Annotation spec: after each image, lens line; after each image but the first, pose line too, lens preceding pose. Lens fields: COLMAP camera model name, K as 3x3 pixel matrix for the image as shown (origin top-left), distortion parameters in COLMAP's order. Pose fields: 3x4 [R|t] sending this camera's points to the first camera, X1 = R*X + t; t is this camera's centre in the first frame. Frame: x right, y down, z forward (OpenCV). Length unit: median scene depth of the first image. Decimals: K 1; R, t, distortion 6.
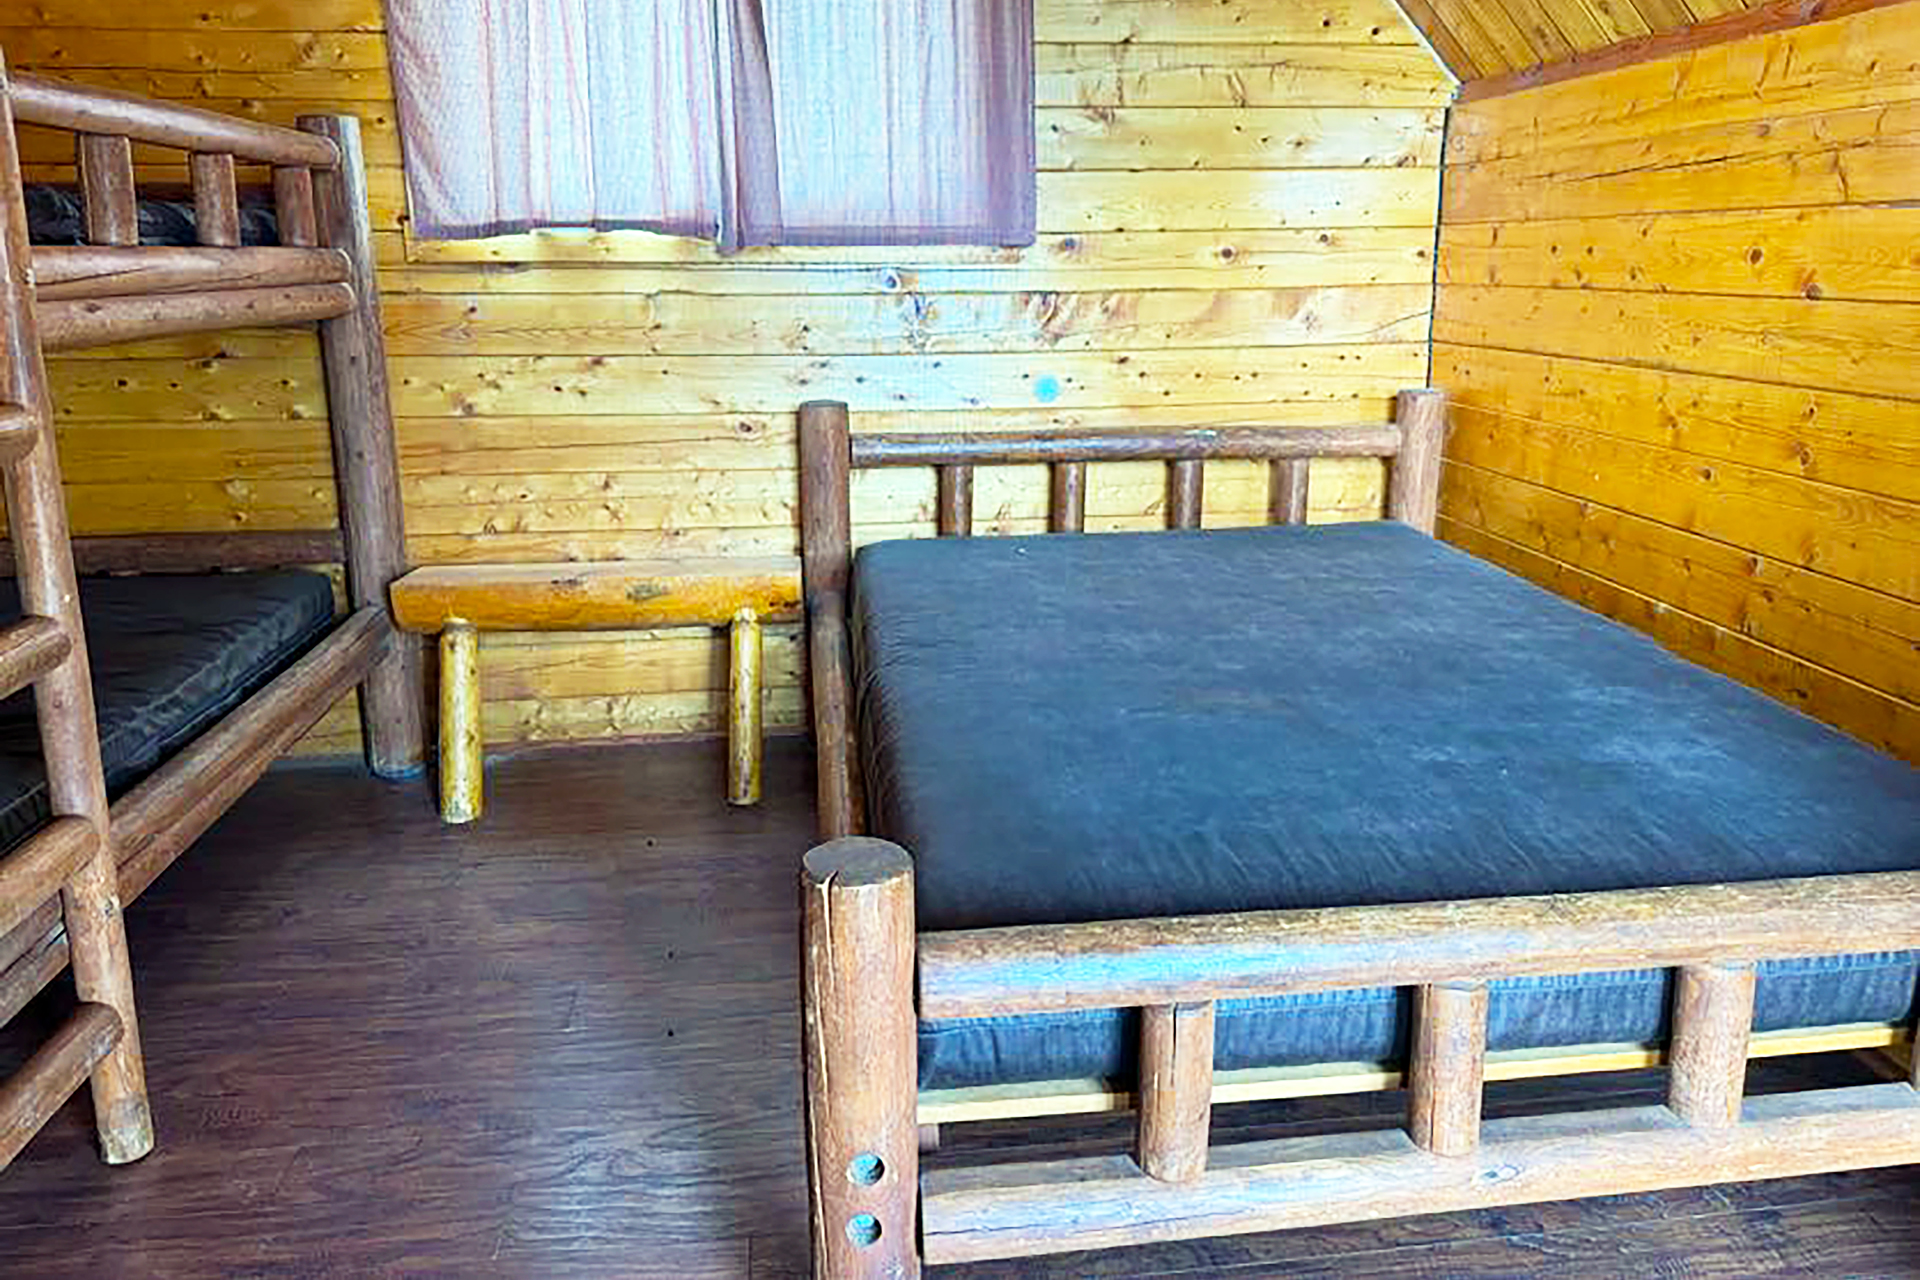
lens RADIAL K [[1381.5, 0, 960.0], [0, 1381.5, 640.0], [0, 0, 1]] dist [0.094420, -0.041603]
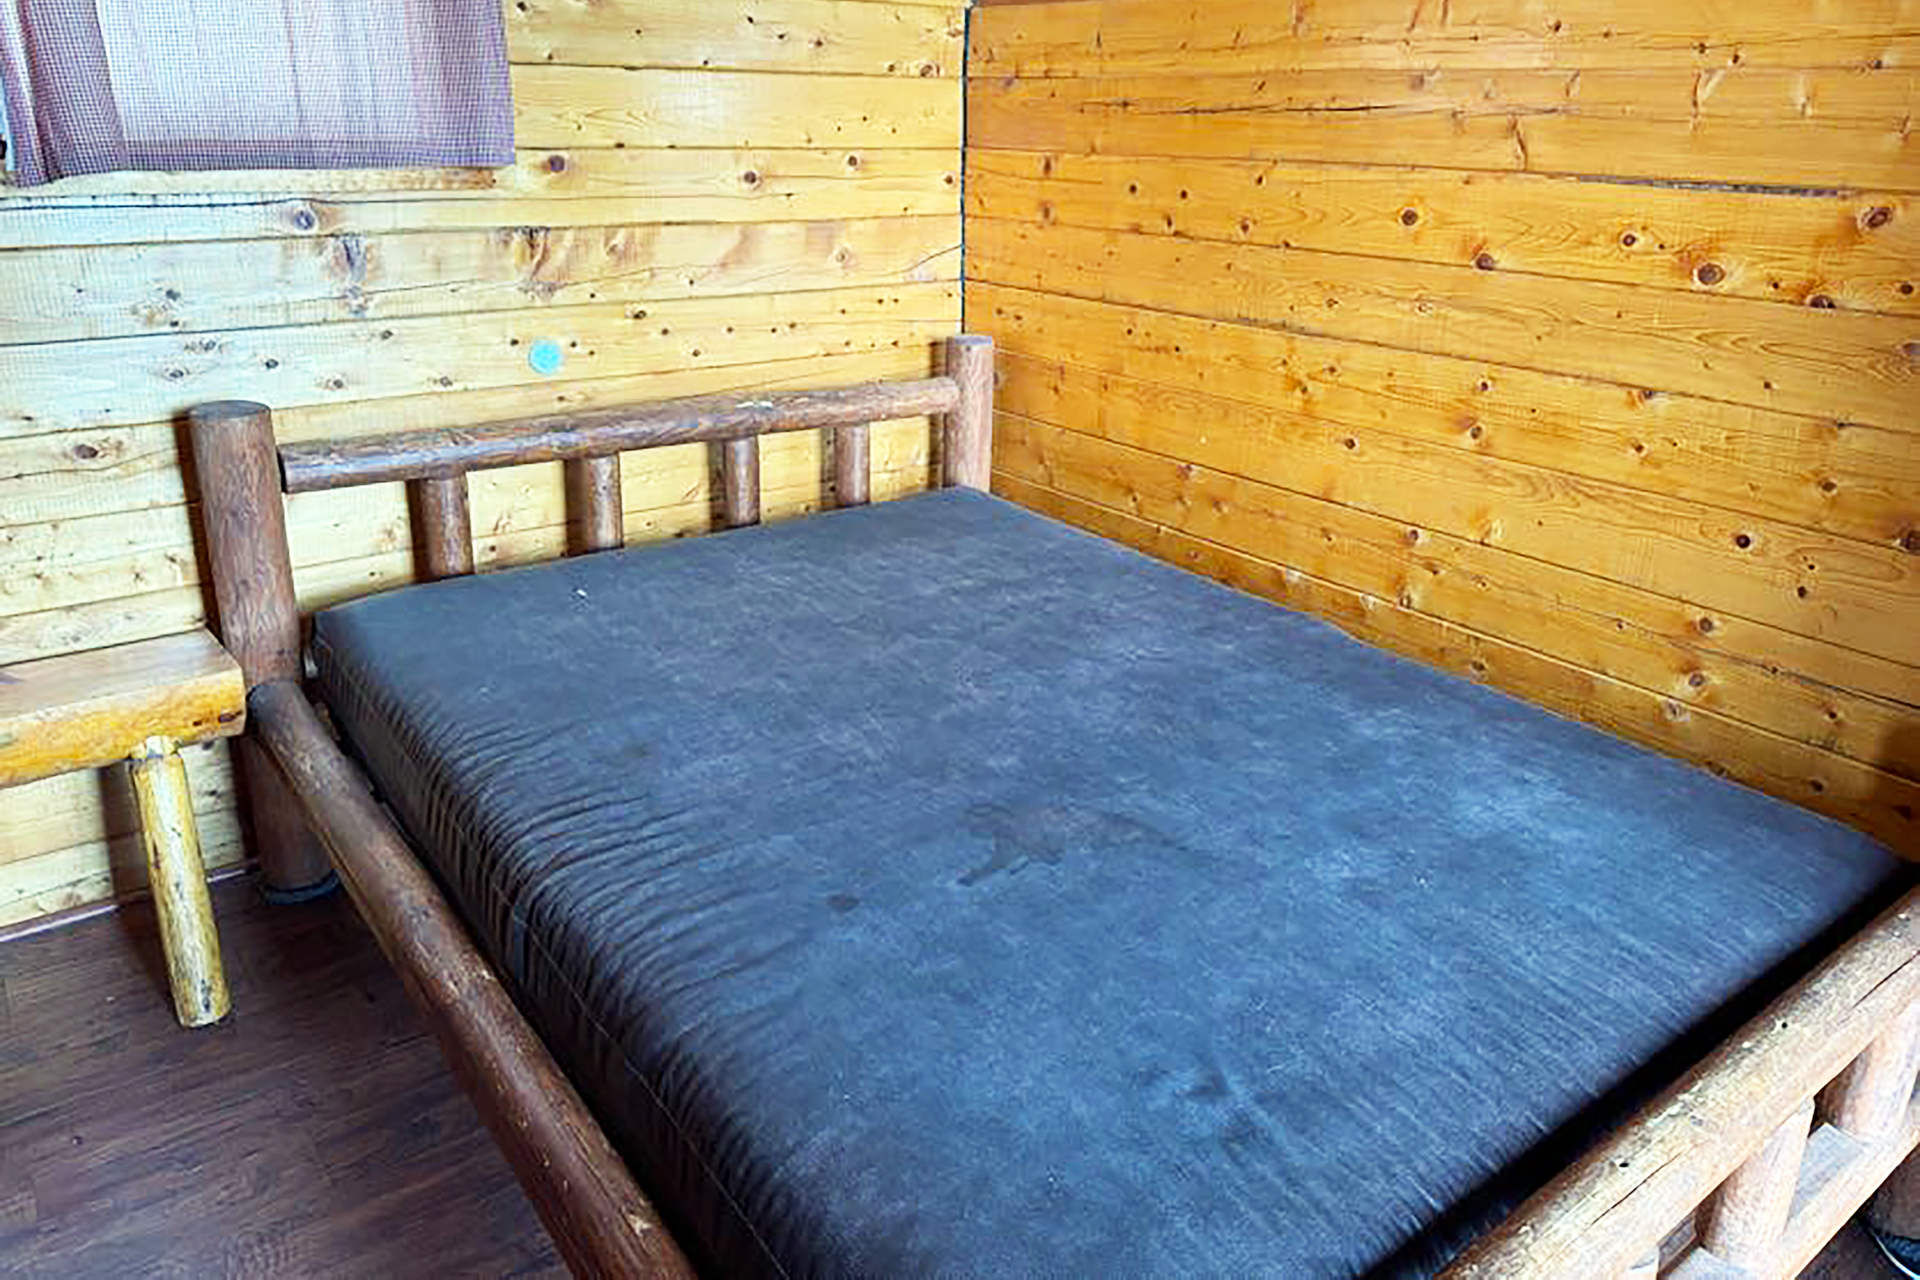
lens RADIAL K [[1318.8, 0, 954.5], [0, 1318.8, 614.5], [0, 0, 1]] dist [0.212243, -0.354648]
pose [[0.861768, -0.160629, 0.481200, -0.125164], [0.115004, 0.985710, 0.123083, -0.112116], [-0.494094, -0.050729, 0.867927, 0.256391]]
